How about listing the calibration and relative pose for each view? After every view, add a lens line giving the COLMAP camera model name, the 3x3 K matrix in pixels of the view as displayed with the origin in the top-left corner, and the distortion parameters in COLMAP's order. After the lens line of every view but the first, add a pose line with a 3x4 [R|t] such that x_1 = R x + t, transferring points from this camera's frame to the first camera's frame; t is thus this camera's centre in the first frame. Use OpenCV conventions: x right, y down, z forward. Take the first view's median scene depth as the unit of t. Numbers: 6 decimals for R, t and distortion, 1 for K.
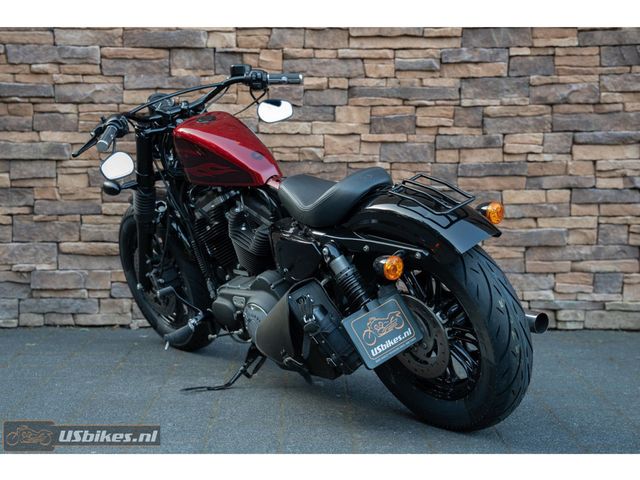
lens RADIAL K [[1074.0, 0, 302.3], [0, 1074.0, 231.9], [0, 0, 1]] dist [0.221271, 0.001946]
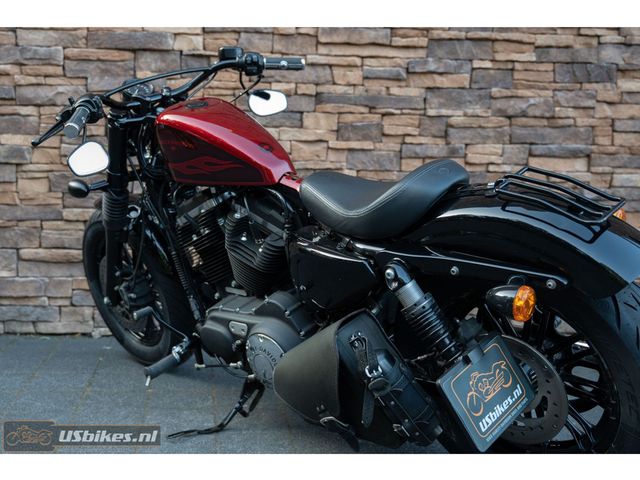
lens RADIAL K [[733.3, 0, 259.0], [0, 733.3, 243.7], [0, 0, 1]] dist [-0.043771, 0.043642]
pose [[0.995954, 0.004745, 0.089742, -0.069462], [-0.005976, 0.999892, 0.013451, -0.005012], [-0.089668, -0.013933, 0.995874, 0.334126]]
